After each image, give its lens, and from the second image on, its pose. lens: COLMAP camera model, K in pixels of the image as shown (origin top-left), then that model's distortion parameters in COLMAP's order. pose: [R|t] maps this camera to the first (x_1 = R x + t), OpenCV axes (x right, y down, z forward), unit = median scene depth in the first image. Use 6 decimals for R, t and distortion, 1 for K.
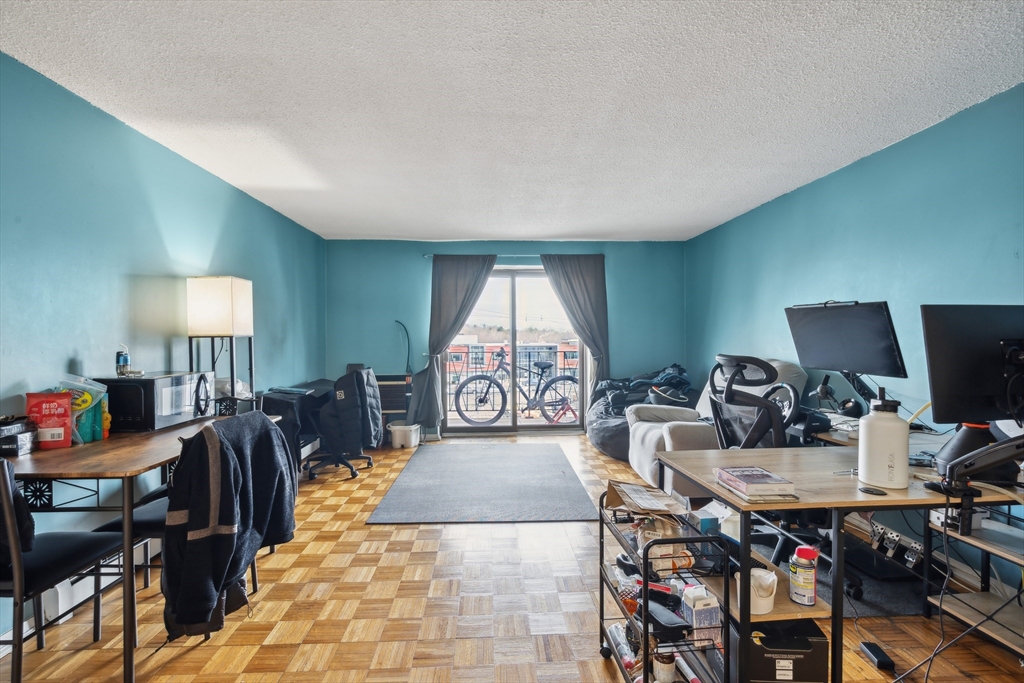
lens RADIAL K [[463.7, 0, 510.4], [0, 463.7, 338.5], [0, 0, 1]] dist [-0.001666, 0.000152]
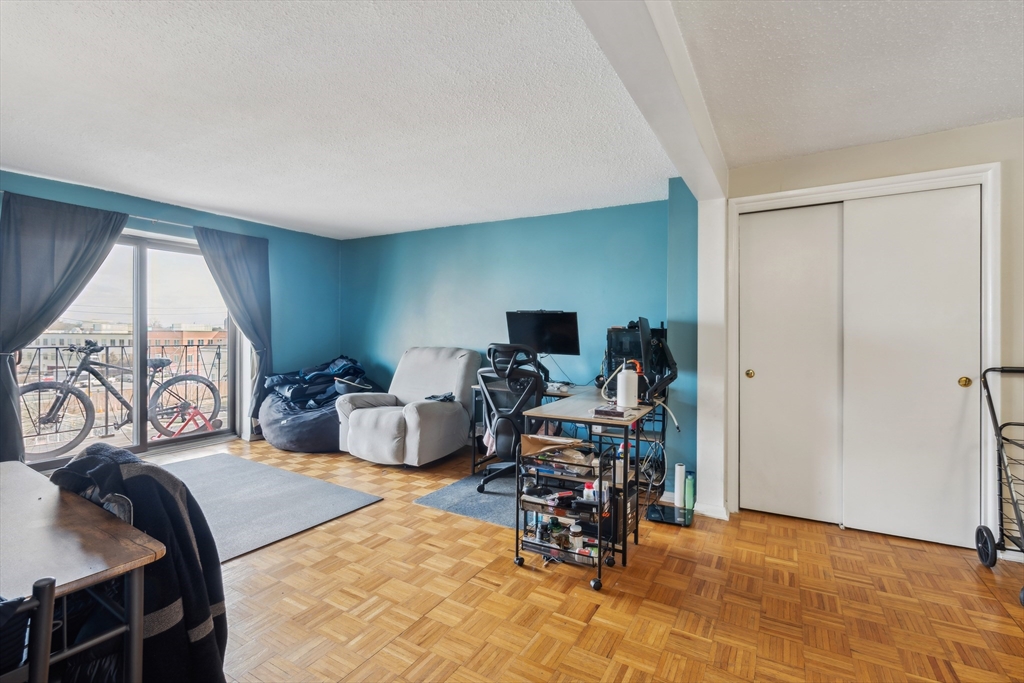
lens RADIAL K [[463.7, 0, 510.4], [0, 463.7, 338.5], [0, 0, 1]] dist [-0.001666, 0.000152]
pose [[0.557847, -0.001796, 0.829942, -0.298718], [-0.011656, 0.999882, 0.009999, 0.001177], [-0.829862, -0.015251, 0.557760, 0.086050]]
